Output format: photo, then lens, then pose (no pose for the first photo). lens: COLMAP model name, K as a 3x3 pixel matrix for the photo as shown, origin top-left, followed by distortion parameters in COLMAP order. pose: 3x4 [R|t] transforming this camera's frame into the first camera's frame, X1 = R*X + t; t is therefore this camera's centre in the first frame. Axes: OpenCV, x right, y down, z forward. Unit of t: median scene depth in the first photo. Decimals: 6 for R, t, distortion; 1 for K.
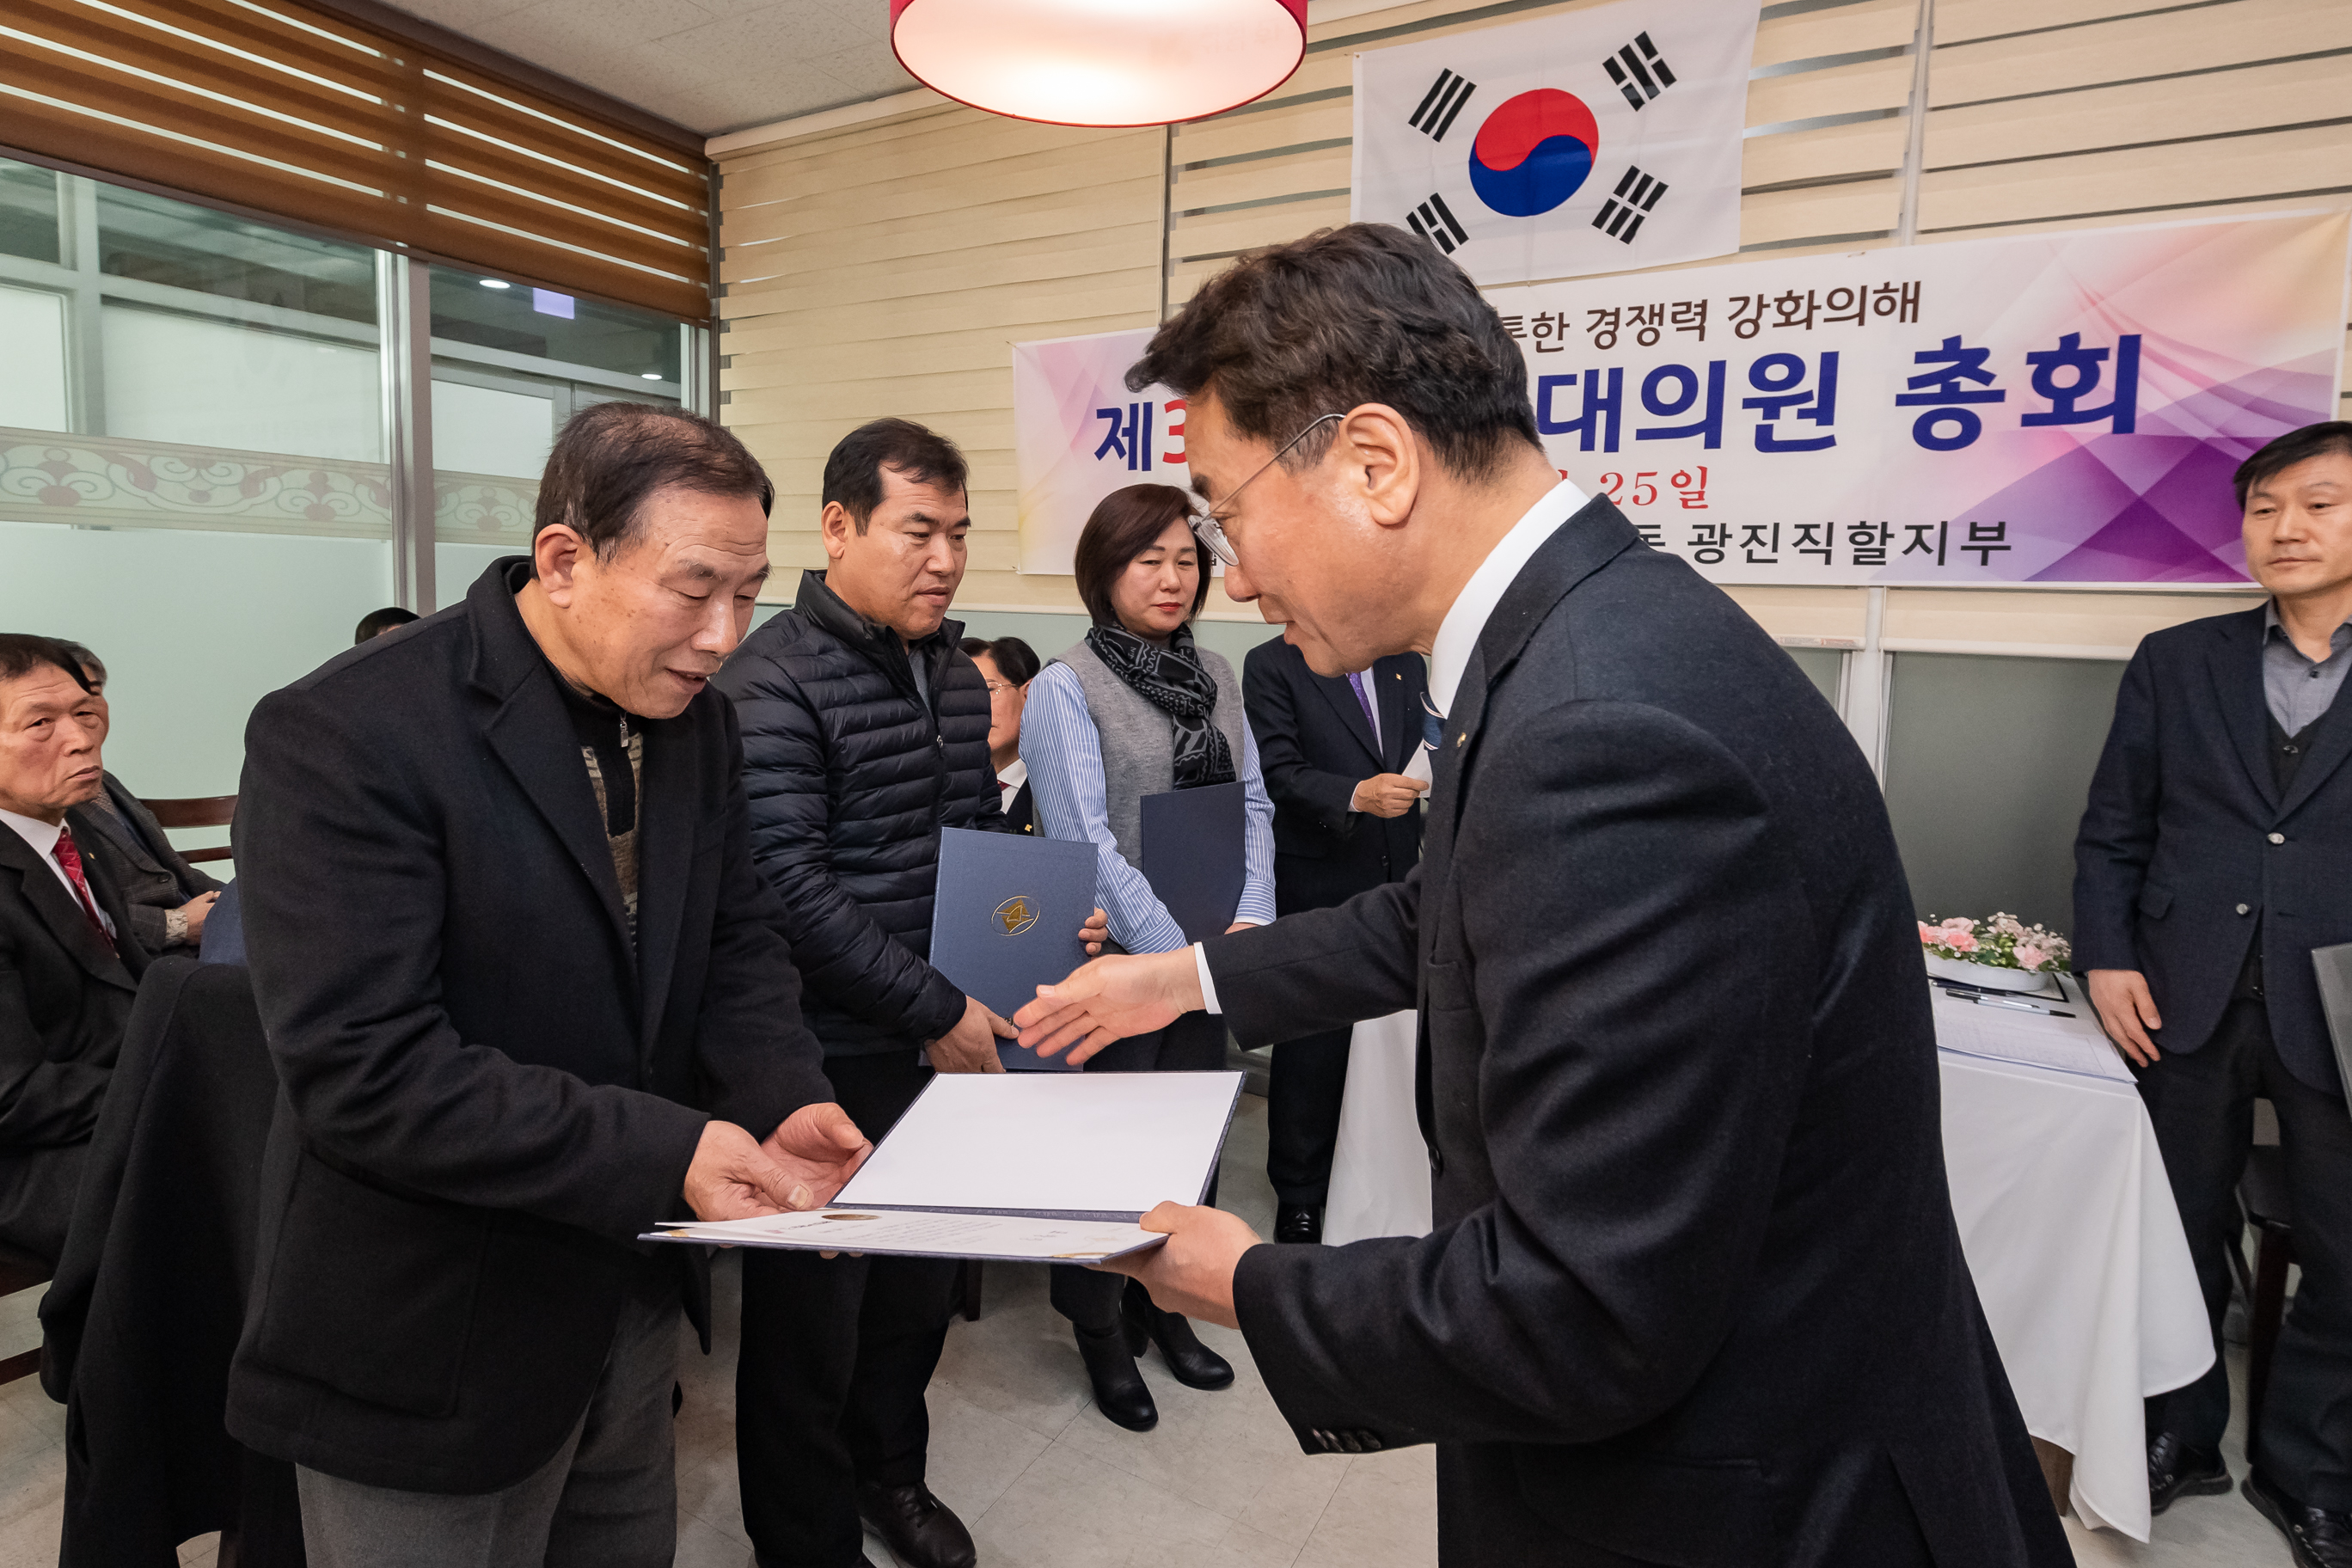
lens RADIAL K [[1255.6, 0, 1093.6], [0, 1255.6, 707.2], [0, 0, 1]] dist [0.009256, -0.008184]
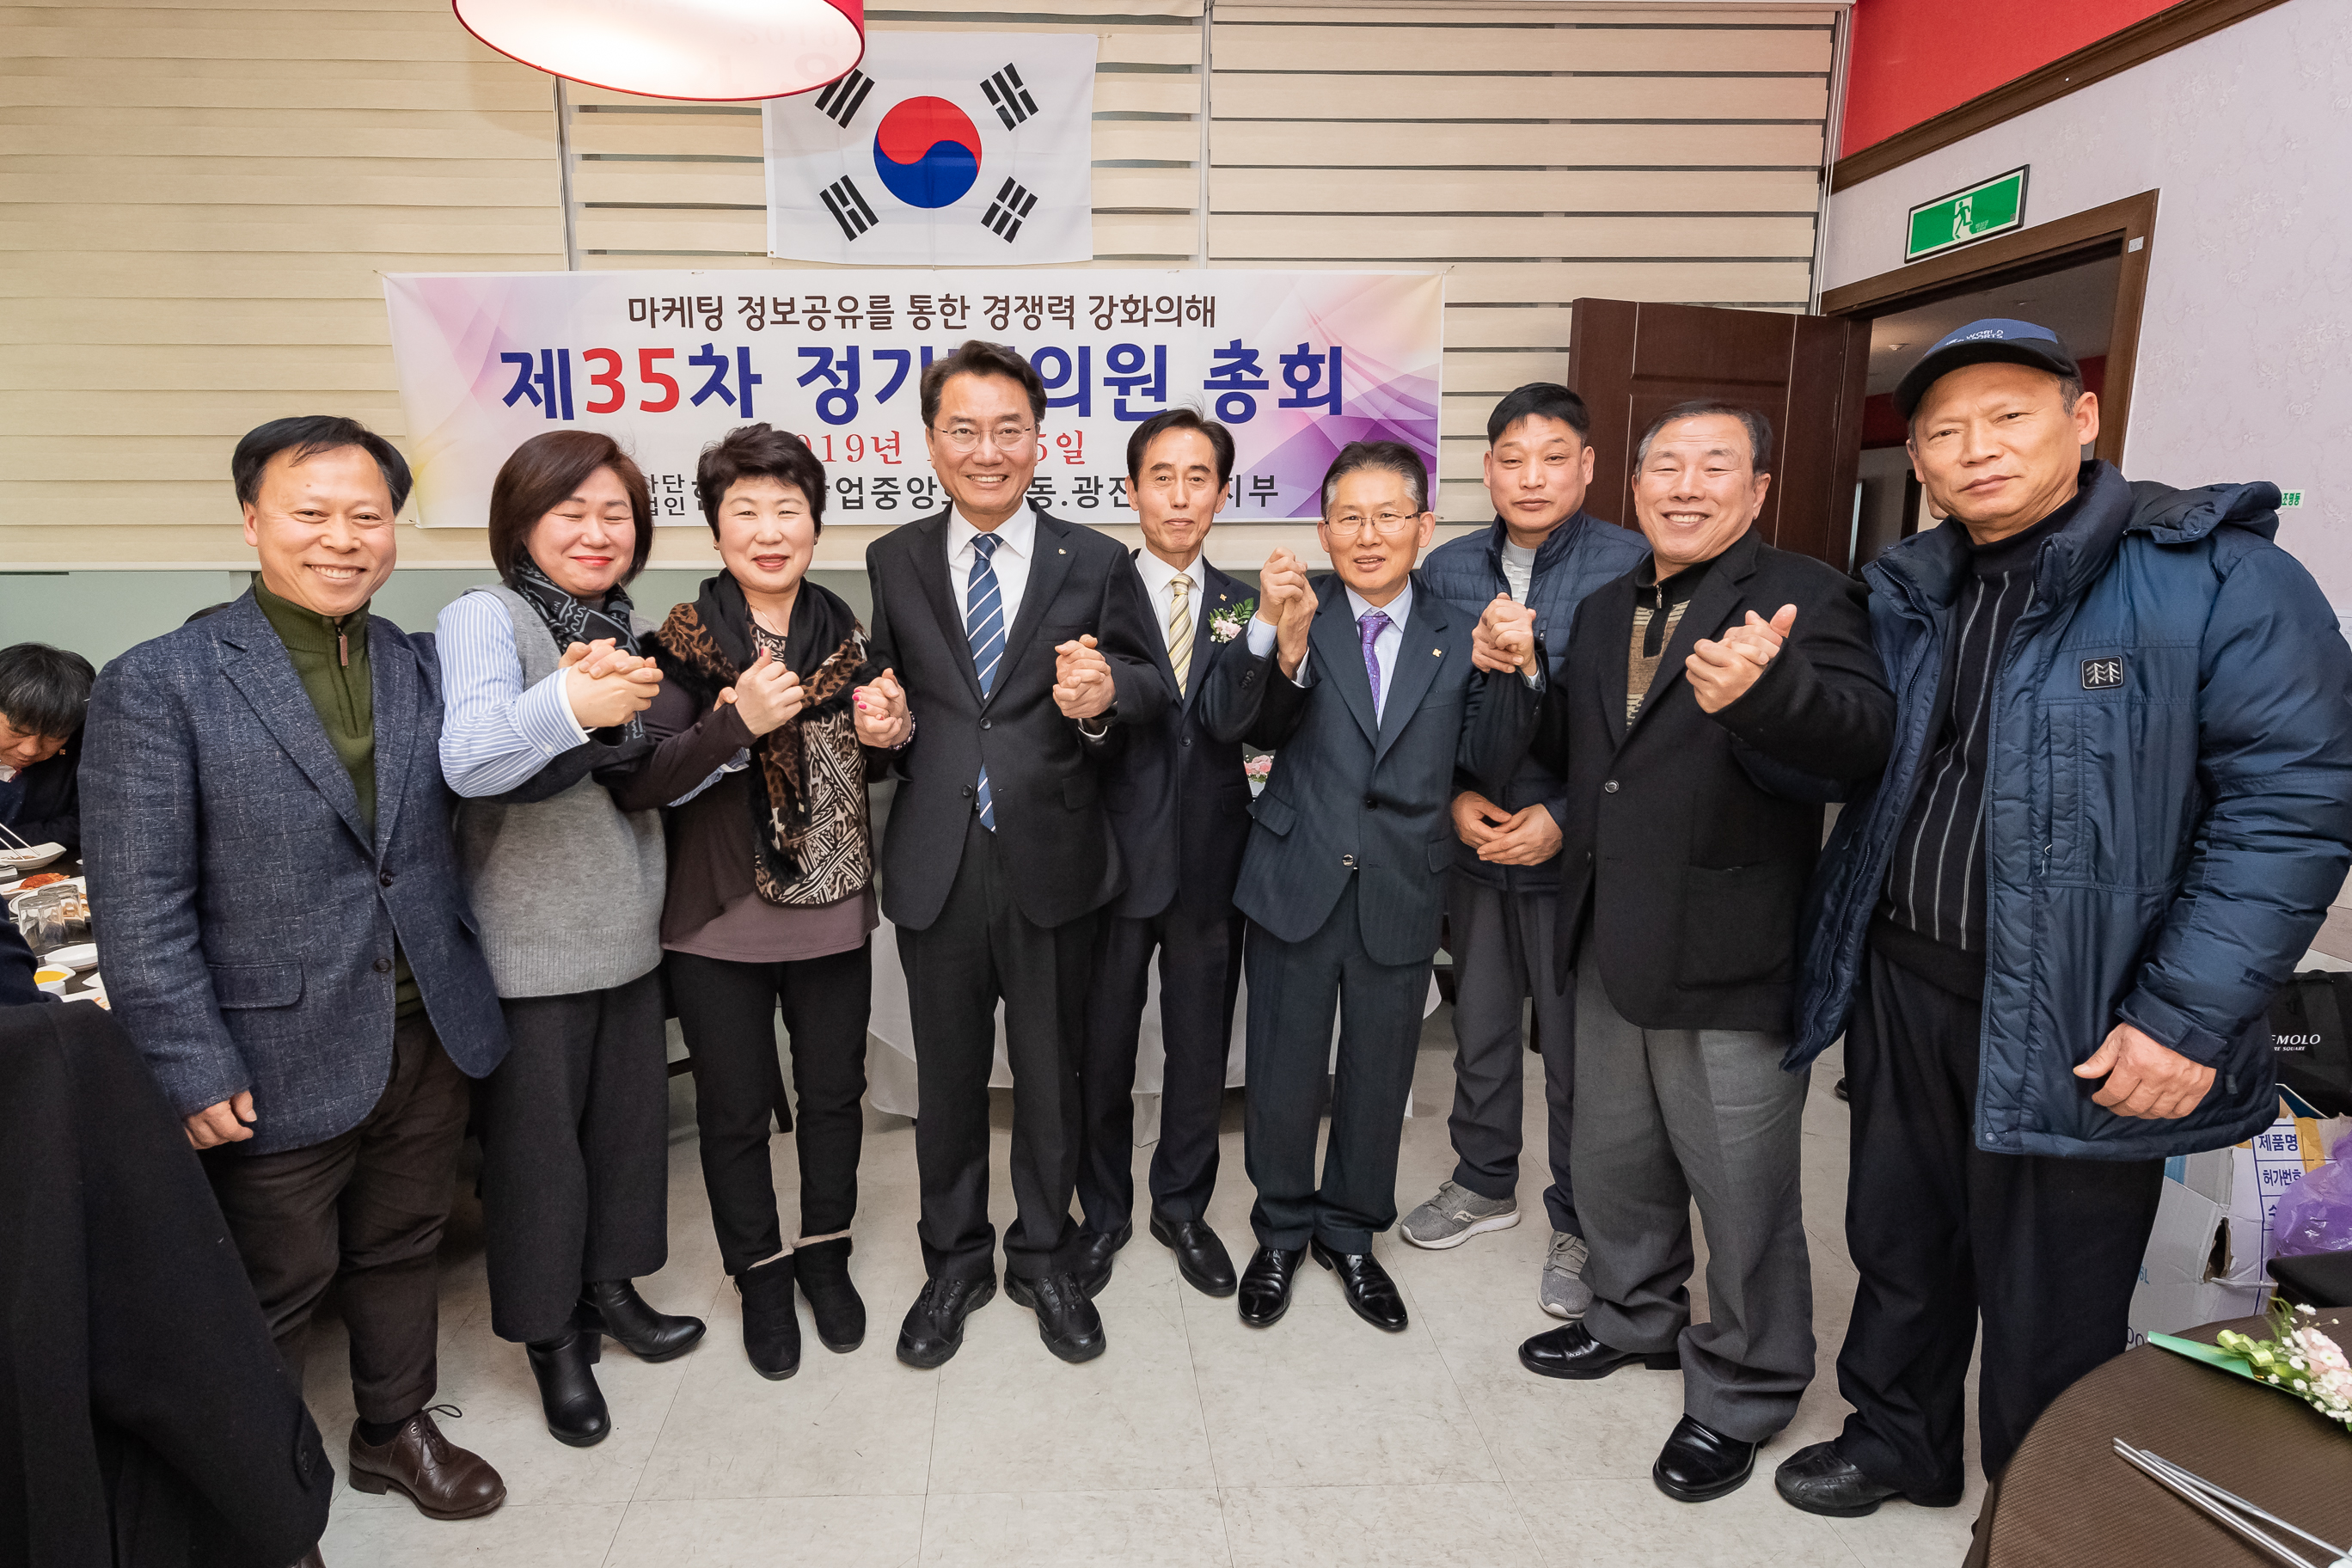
lens RADIAL K [[1195.1, 0, 1074.8], [0, 1195.1, 718.1], [0, 0, 1]] dist [0.014356, 0.000239]
pose [[0.836653, -0.109646, 0.536647, -0.196649], [0.076336, 0.993539, 0.083985, -0.005216], [-0.542389, -0.029301, 0.839617, -0.017182]]
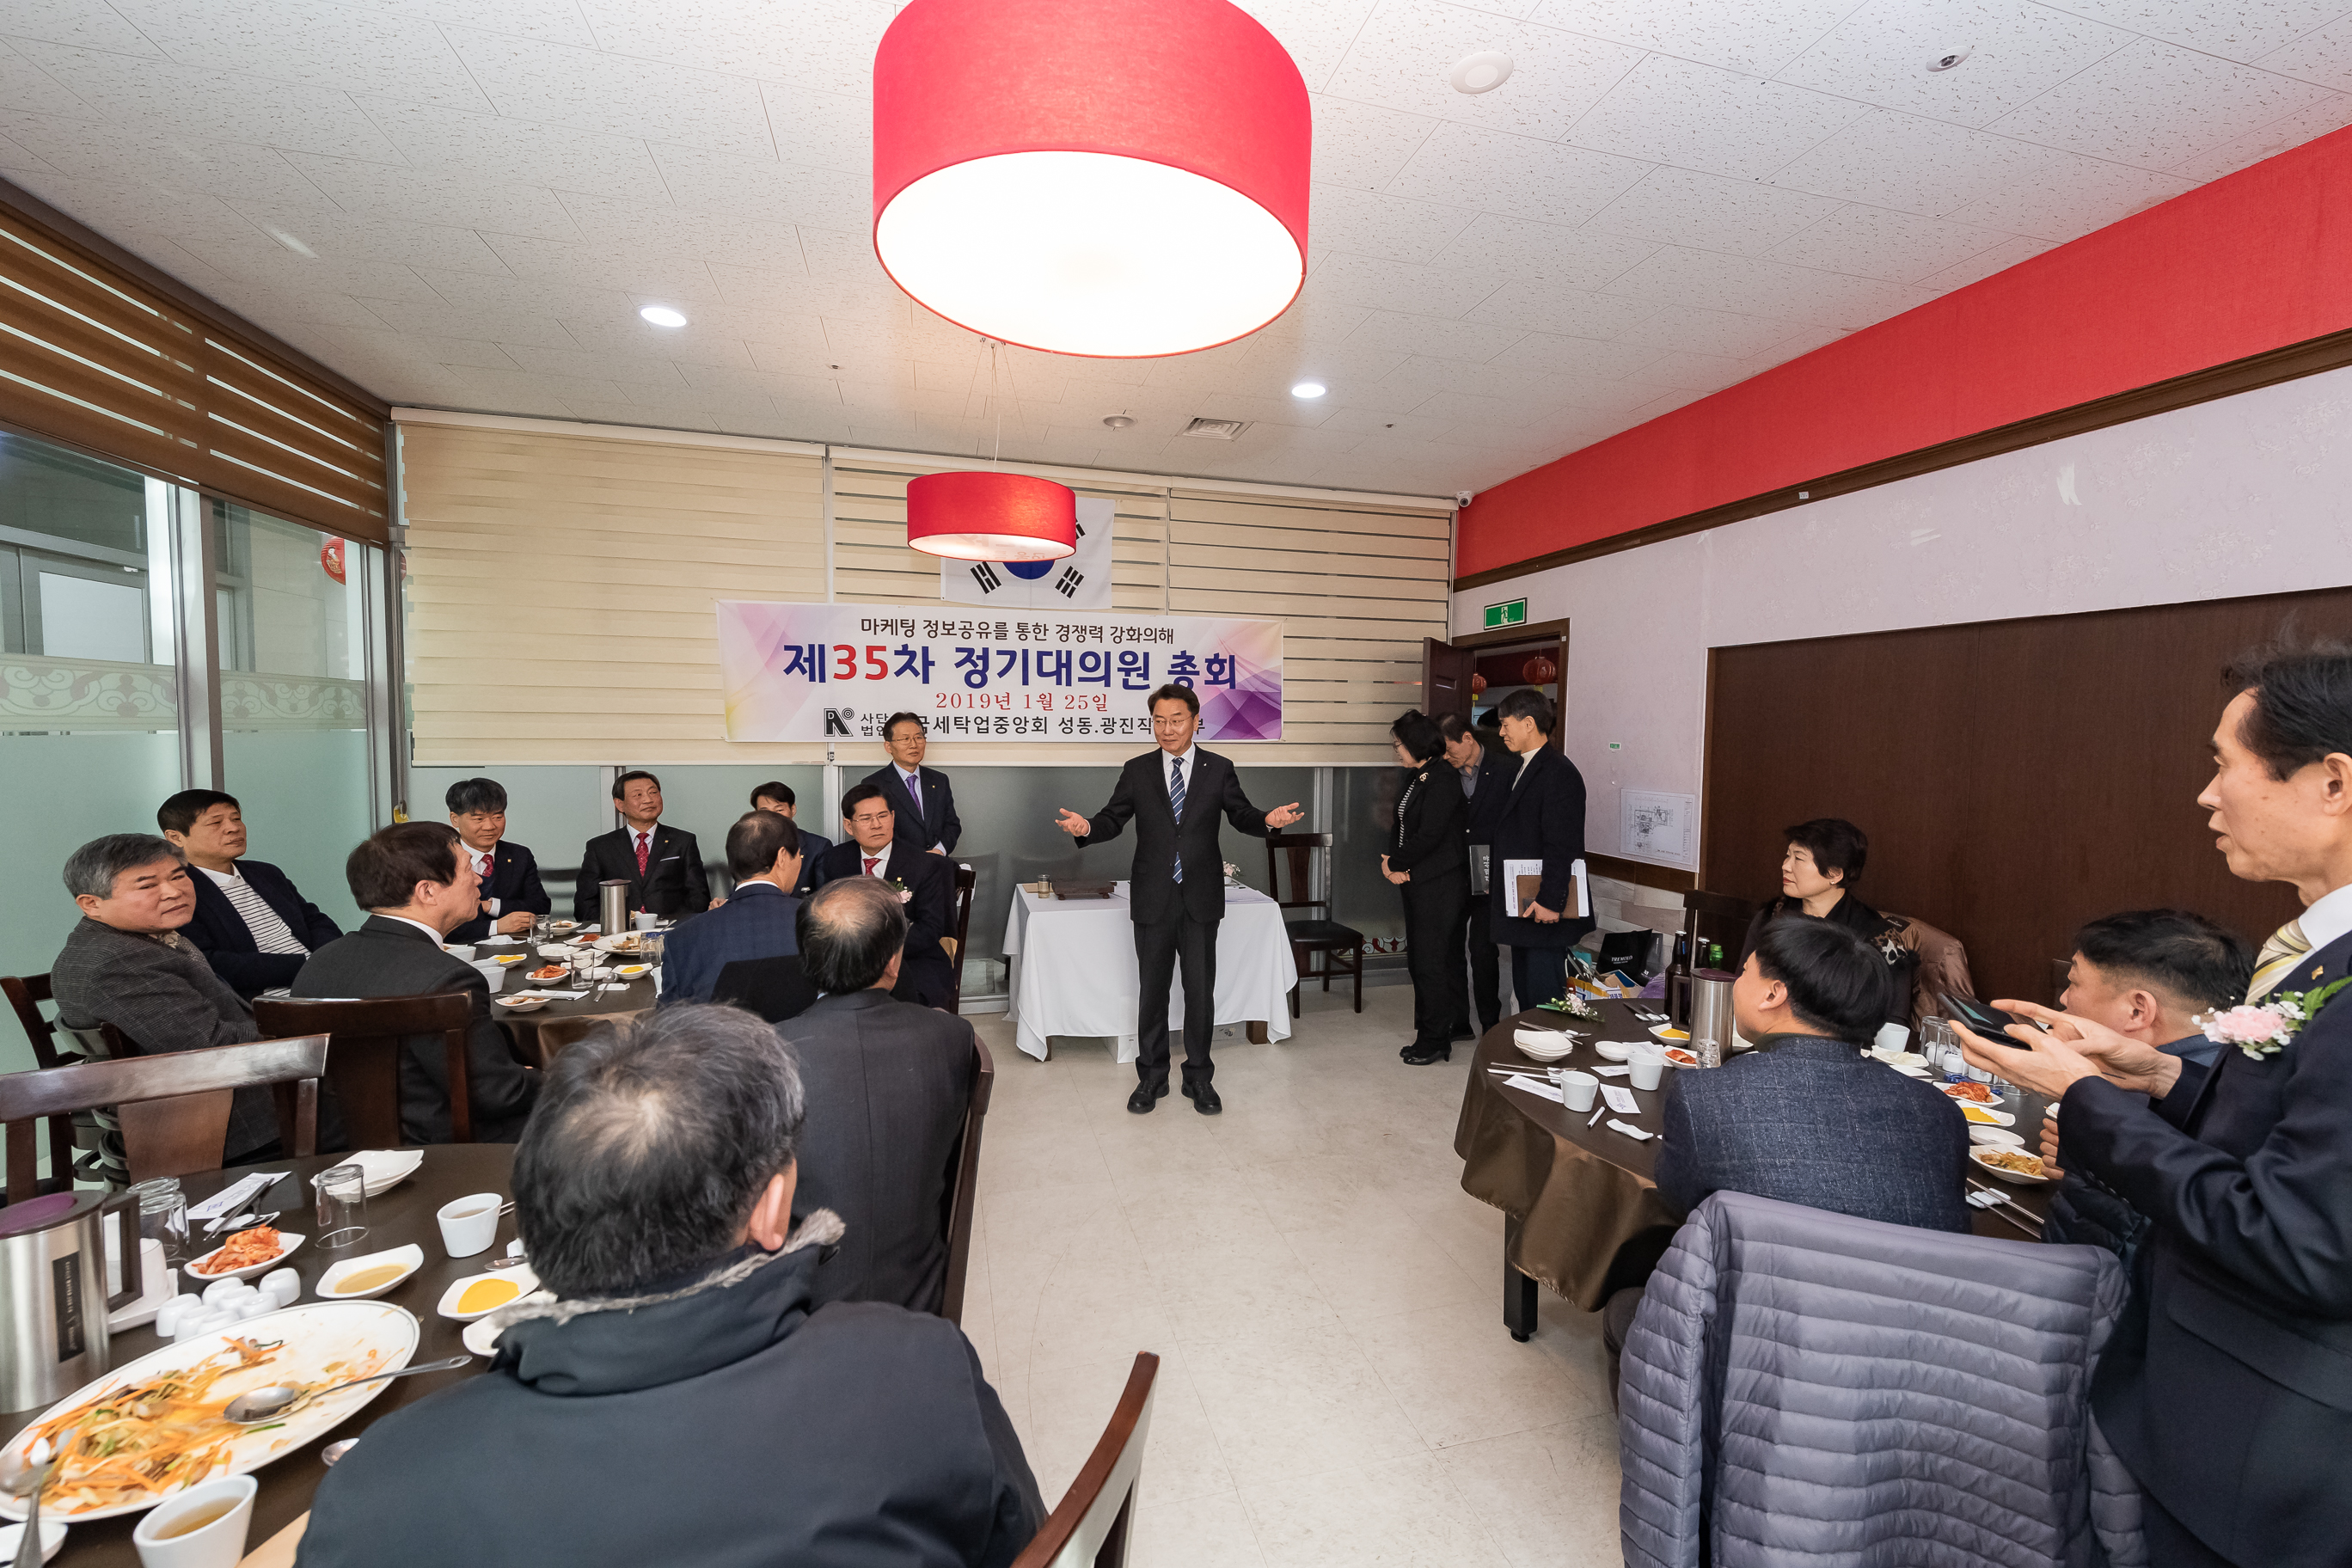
lens RADIAL K [[863.6, 0, 1171.5], [0, 863.6, 774.2], [0, 0, 1]] dist [0.021027, -0.002564]
pose [[0.699794, -0.056557, 0.712103, -0.616693], [0.075526, 0.997131, 0.004973, -0.035971], [-0.710341, 0.050302, 0.702058, -0.250928]]
